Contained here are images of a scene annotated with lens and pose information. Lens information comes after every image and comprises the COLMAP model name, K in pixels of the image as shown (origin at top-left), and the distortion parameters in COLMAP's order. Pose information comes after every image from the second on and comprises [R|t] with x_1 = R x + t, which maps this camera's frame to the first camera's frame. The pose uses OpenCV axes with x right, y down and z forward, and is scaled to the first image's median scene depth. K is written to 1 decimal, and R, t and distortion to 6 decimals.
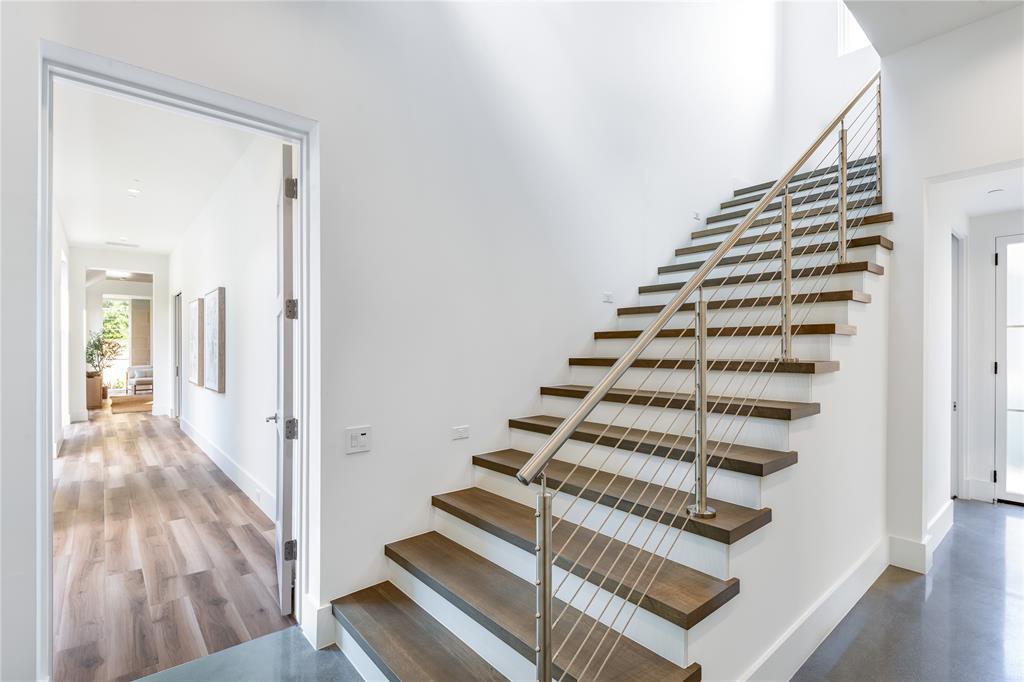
lens RADIAL K [[478.4, 0, 512.0], [0, 478.4, 341.0], [0, 0, 1]] dist [0.000212, 0.000003]
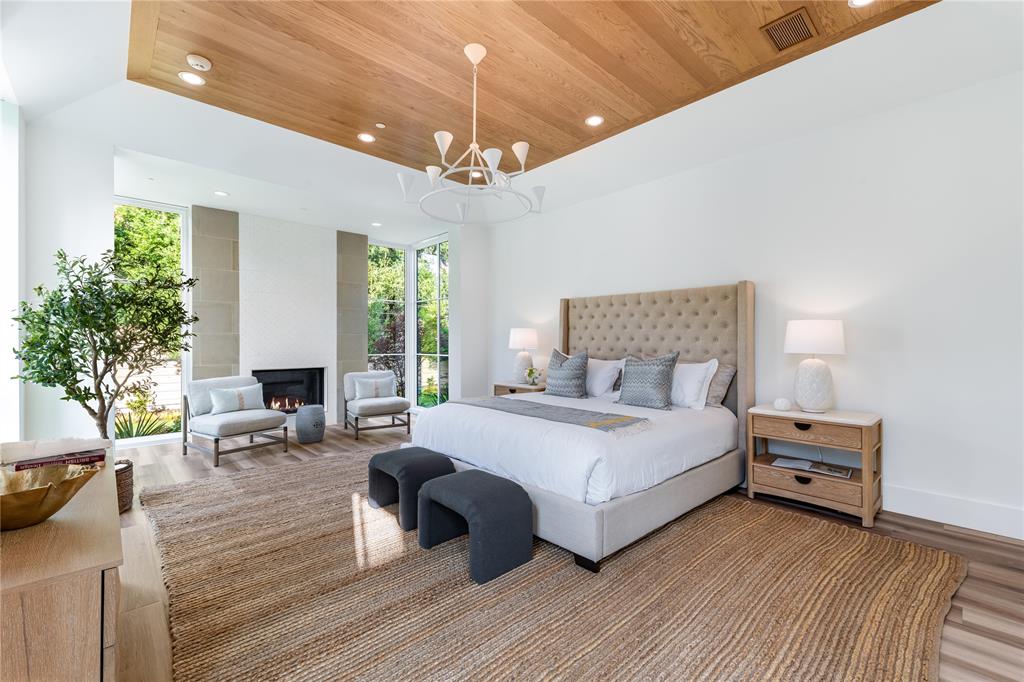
lens RADIAL K [[421.2, 0, 512.0], [0, 421.2, 341.0], [0, 0, 1]] dist [0.018615, -0.000008]
pose [[0.999269, 0.001335, 0.038201, -0.592327], [-0.001861, 0.999904, 0.013750, 0.019408], [-0.038179, -0.013811, 0.999175, 0.694080]]
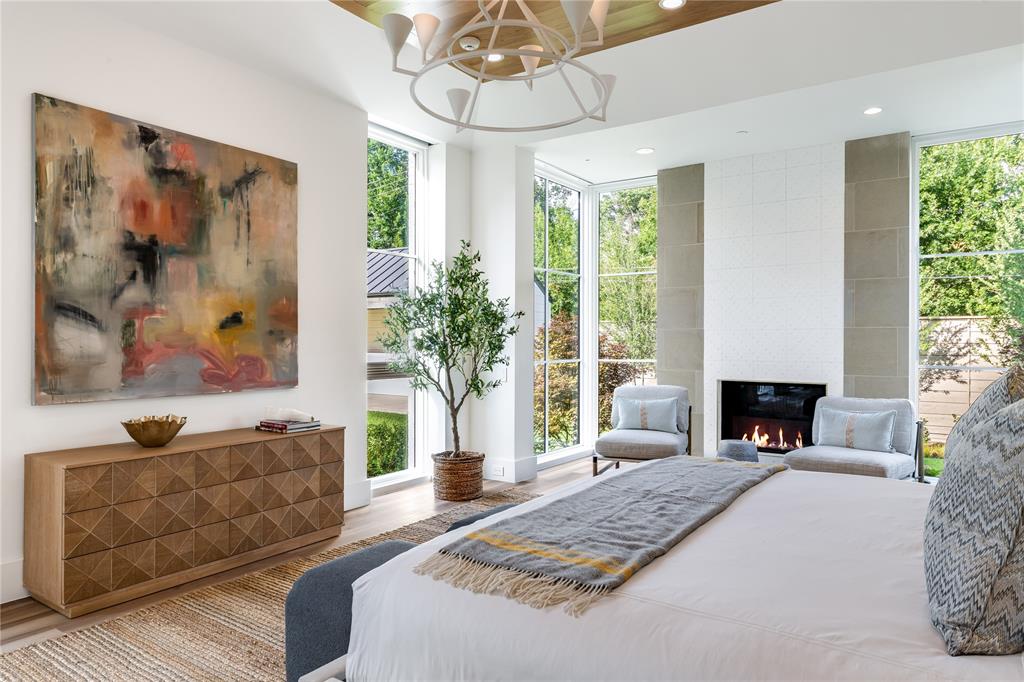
lens RADIAL K [[665.8, 0, 512.0], [0, 665.8, 341.0], [0, 0, 1]] dist [-0.000825, -0.000230]
pose [[0.249764, 0.001655, -0.968305, -0.425437], [0.012054, 0.999916, 0.004818, 0.023028], [0.968232, -0.012875, 0.249723, 0.859659]]
